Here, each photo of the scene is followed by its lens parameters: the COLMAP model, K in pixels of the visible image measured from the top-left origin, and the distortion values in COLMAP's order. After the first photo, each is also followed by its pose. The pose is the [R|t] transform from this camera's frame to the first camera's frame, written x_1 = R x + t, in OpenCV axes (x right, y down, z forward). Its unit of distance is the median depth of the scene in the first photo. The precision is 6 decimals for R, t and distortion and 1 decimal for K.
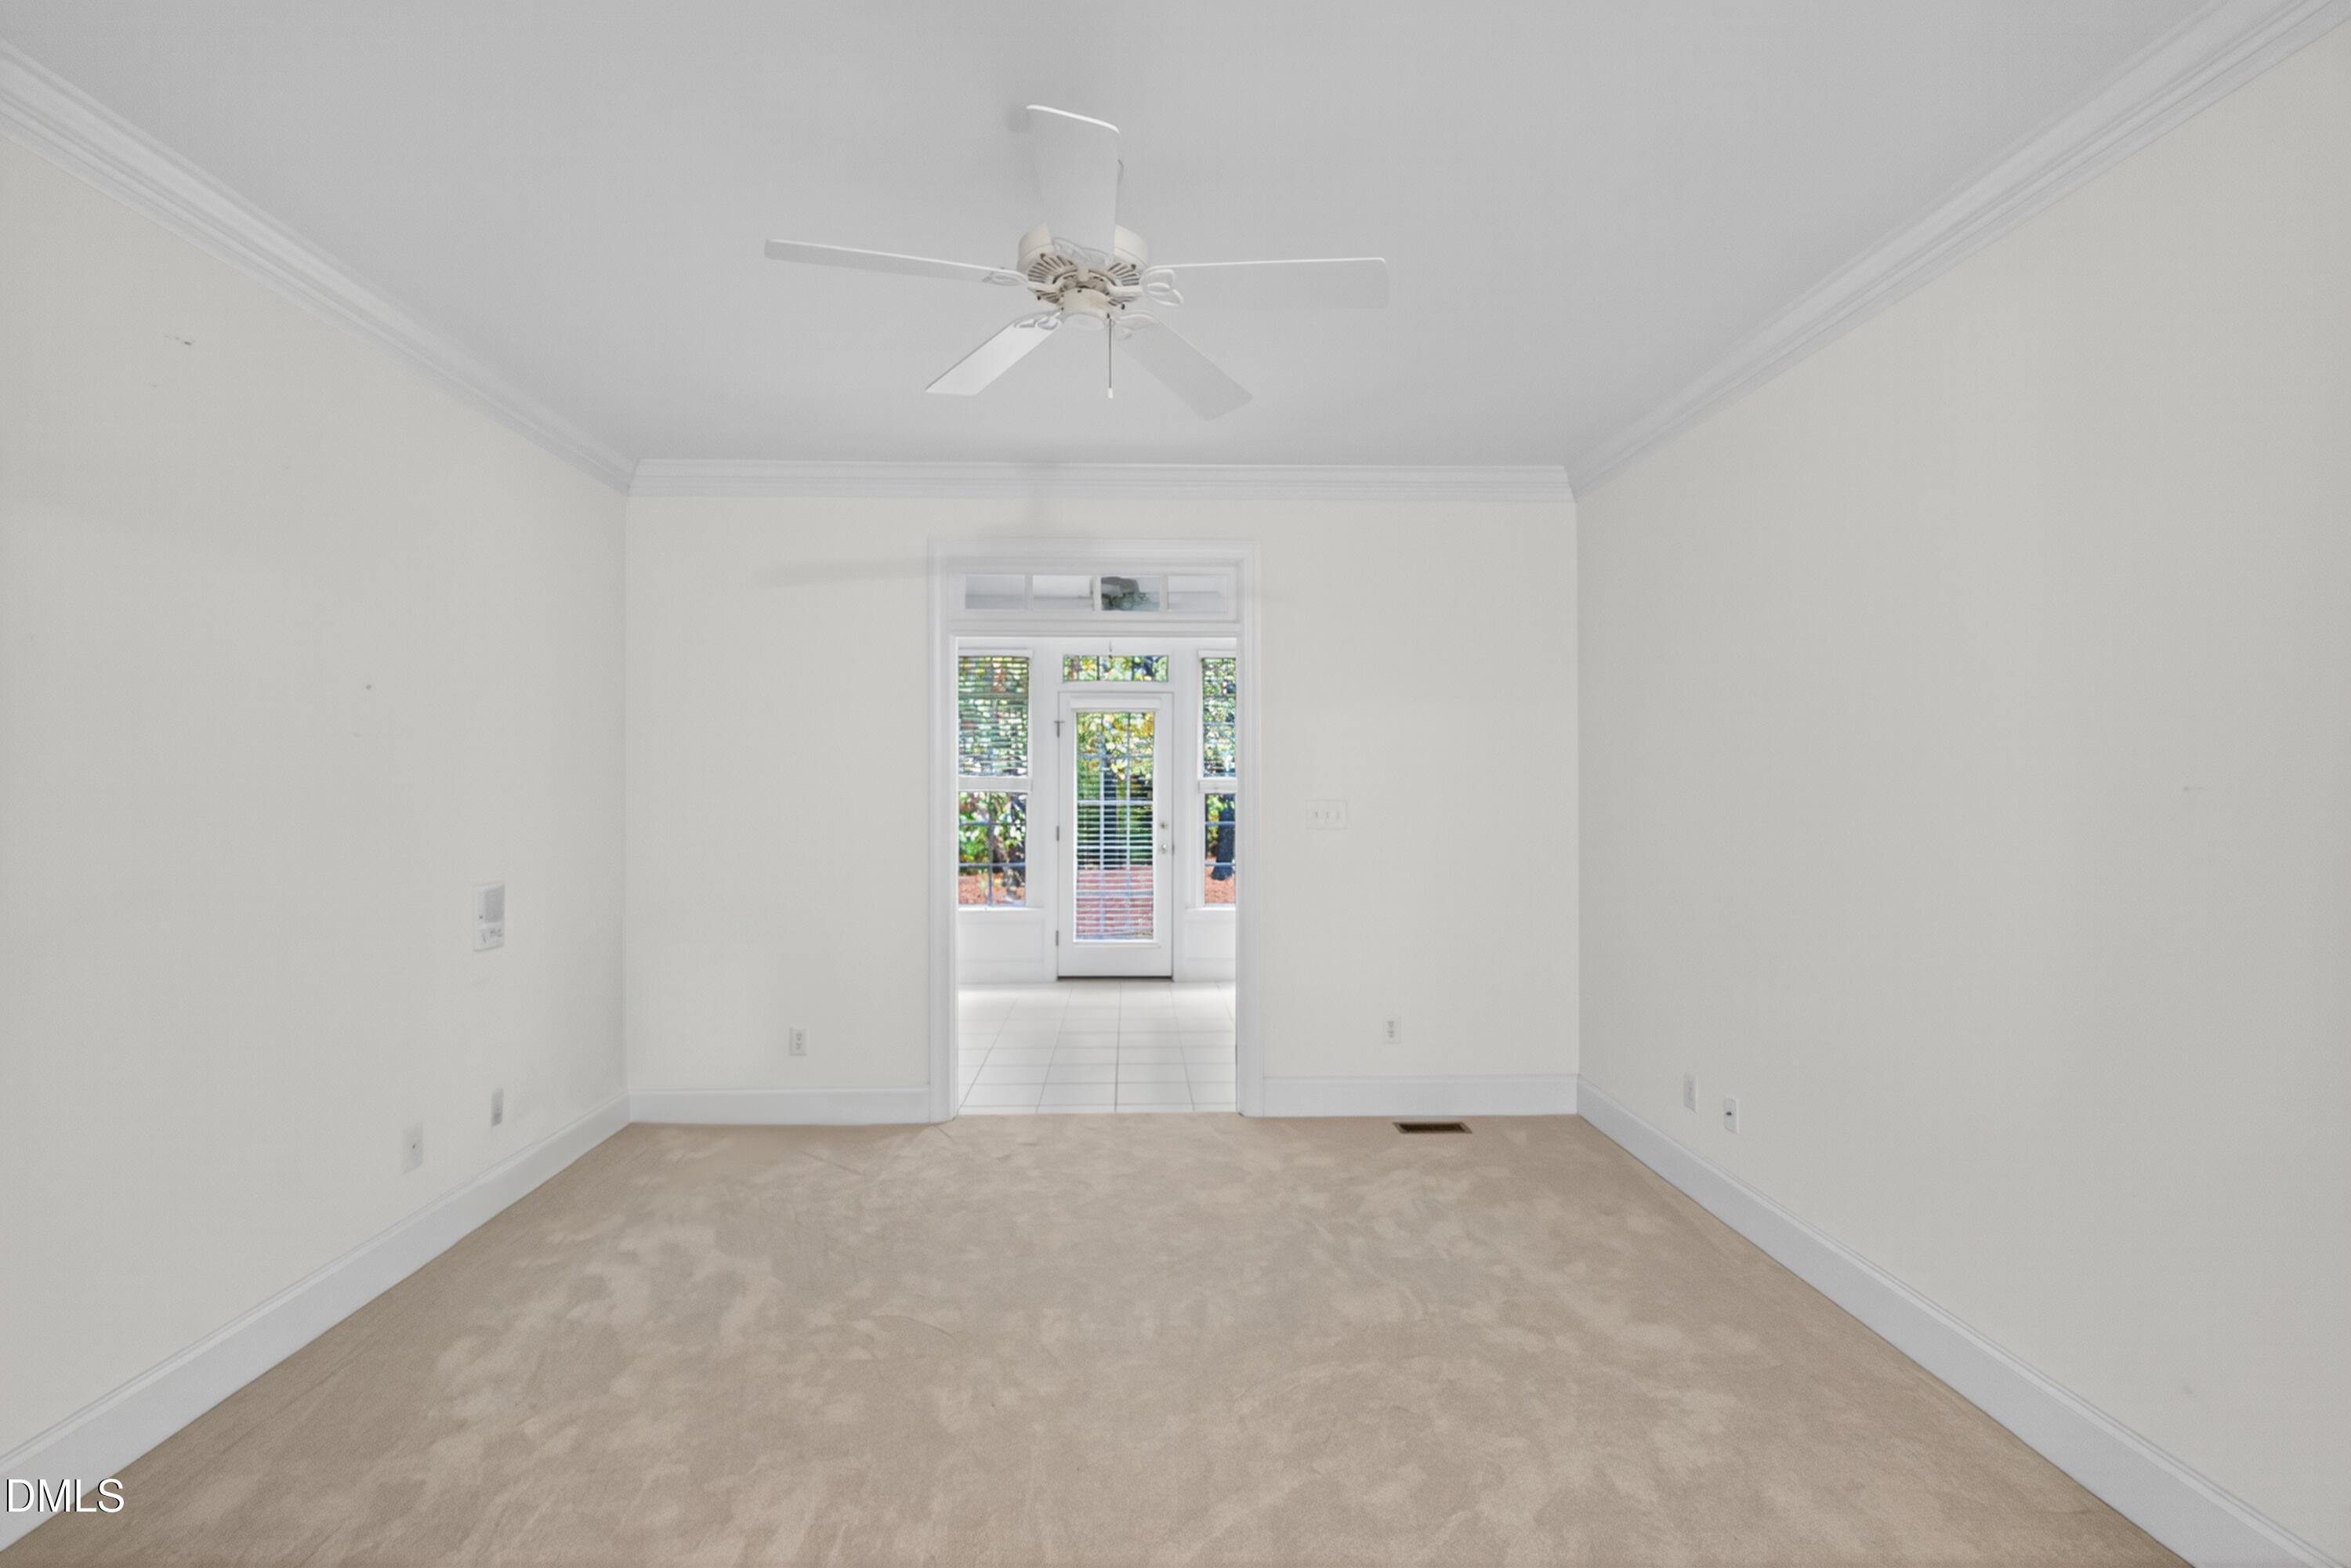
lens RADIAL K [[1059.9, 0, 1159.3], [0, 1059.9, 778.3], [0, 0, 1]] dist [0.009612, -0.003769]
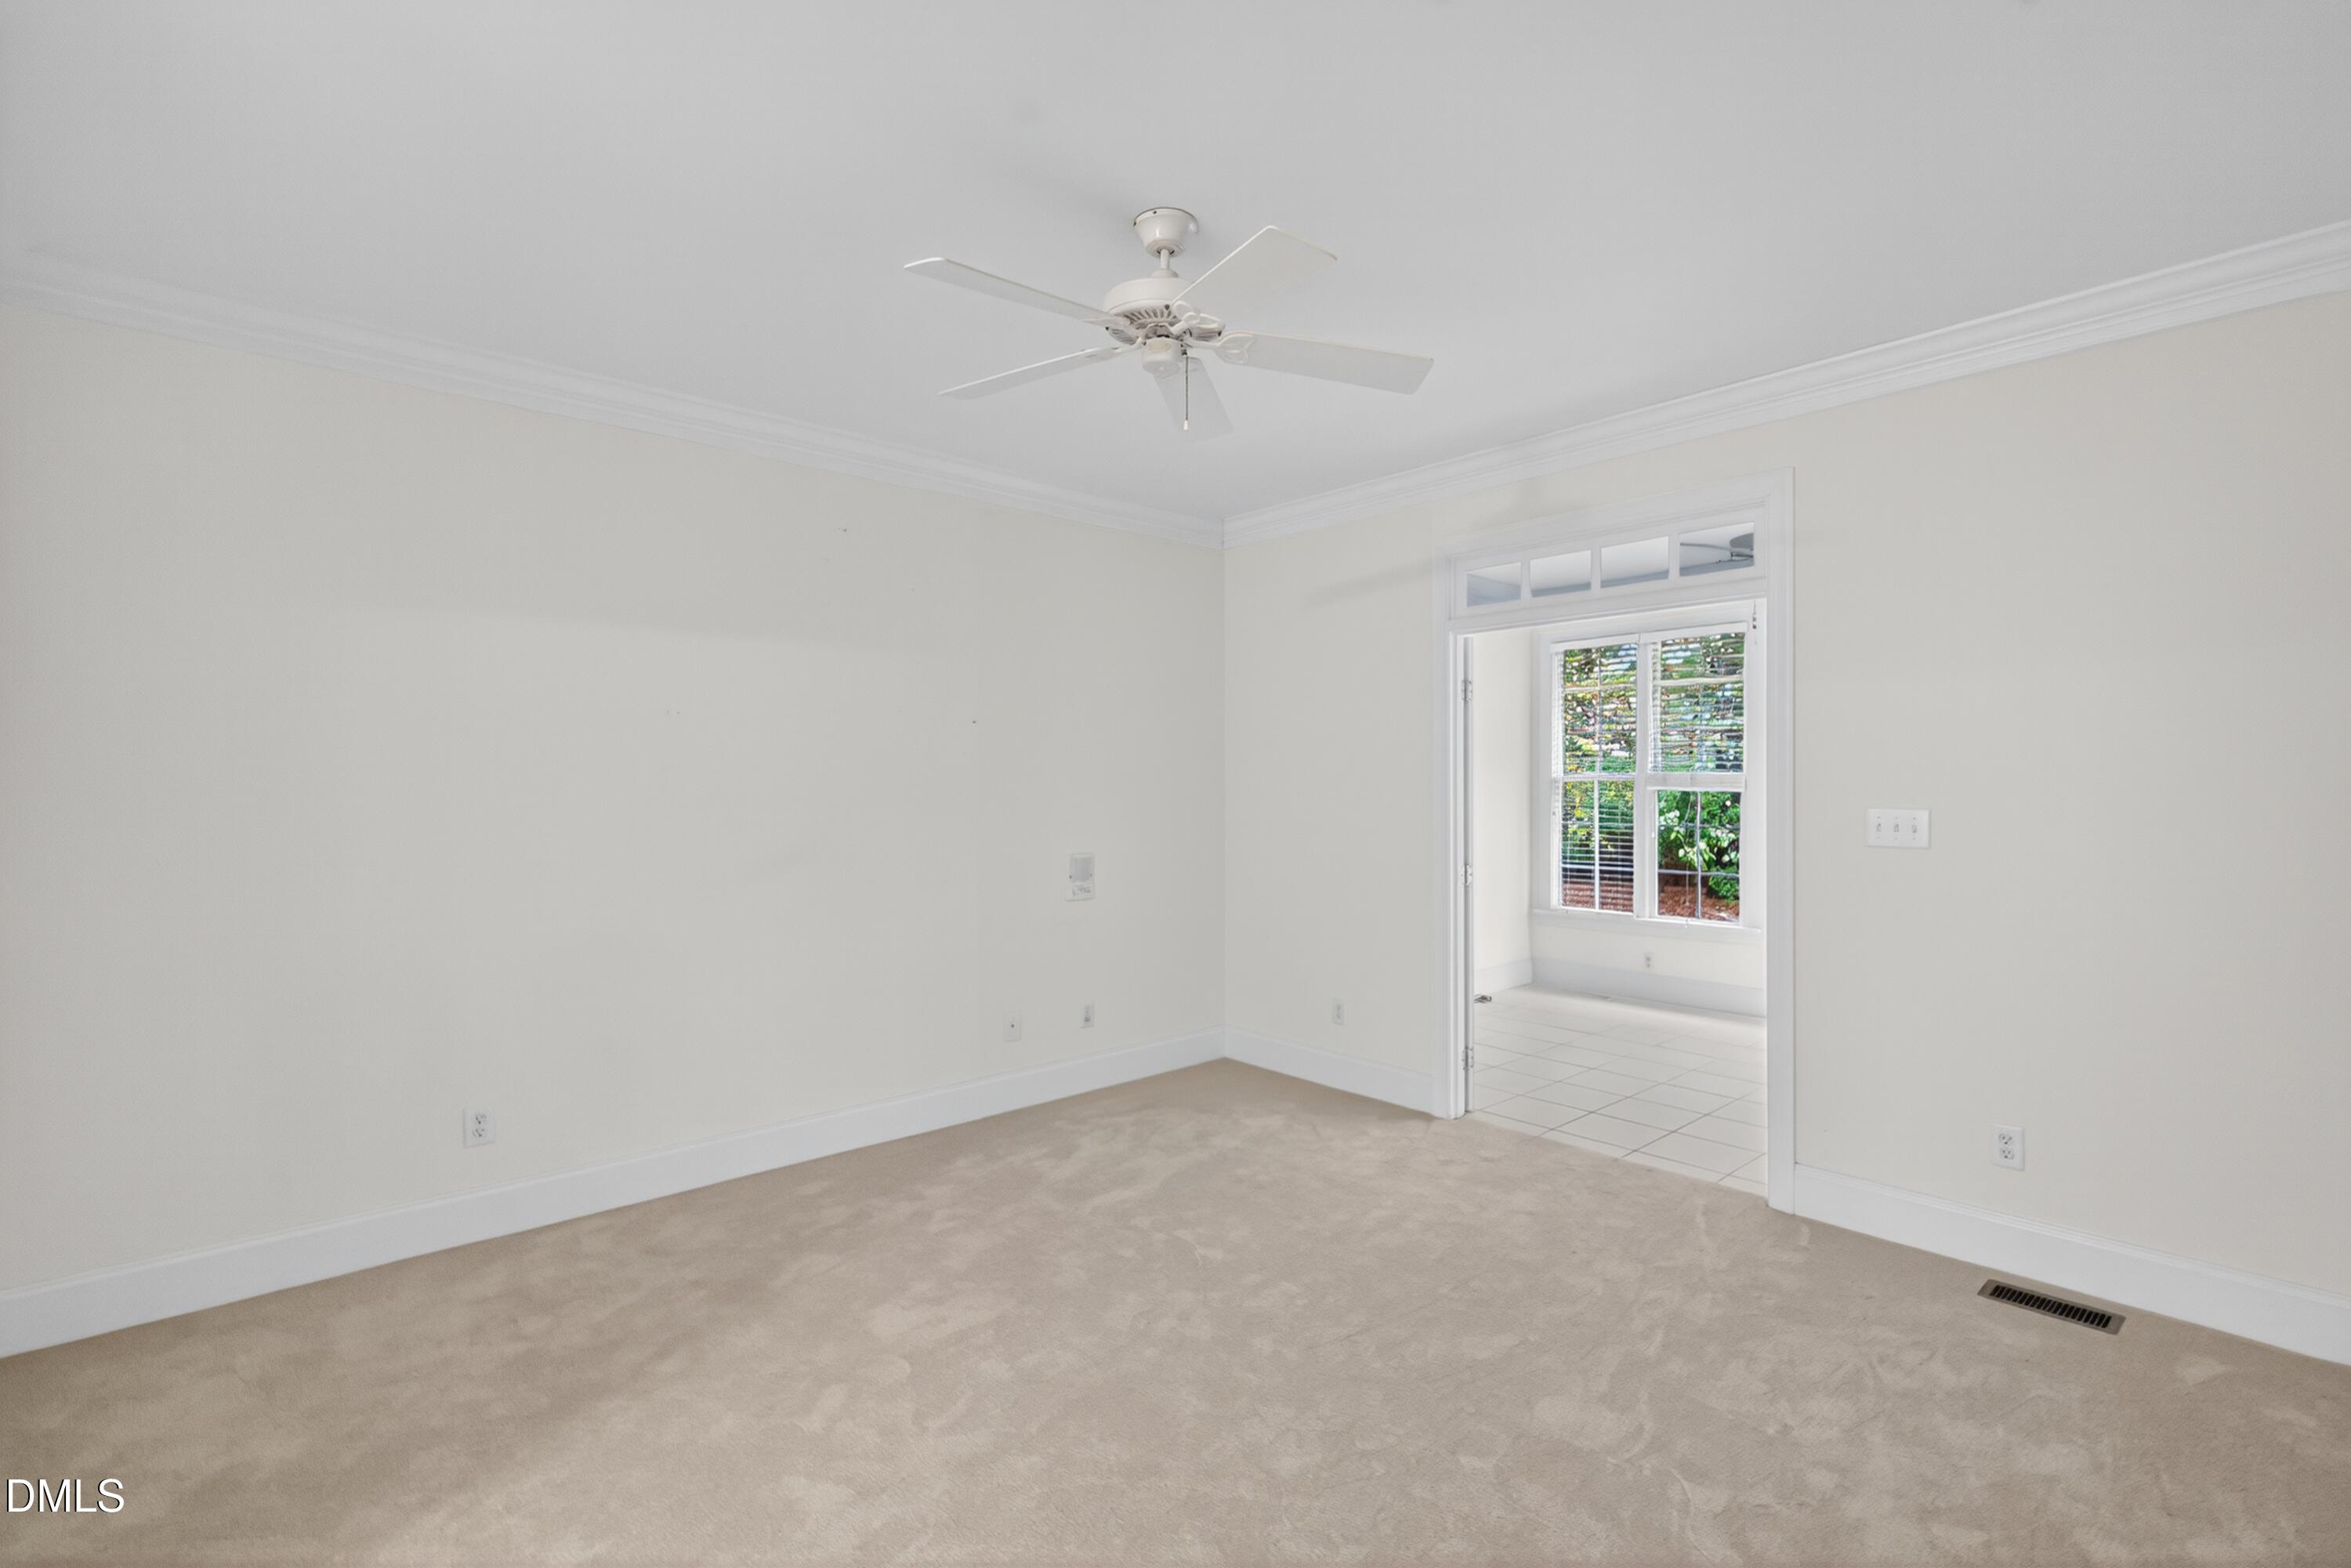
lens RADIAL K [[1059.9, 0, 1151.3], [0, 1059.9, 788.6], [0, 0, 1]] dist [0.009612, -0.003769]
pose [[0.647157, 0.010330, -0.762286, 0.488586], [0.001504, 0.999889, 0.014827, -0.006248], [0.762355, -0.010742, 0.647070, 0.176501]]
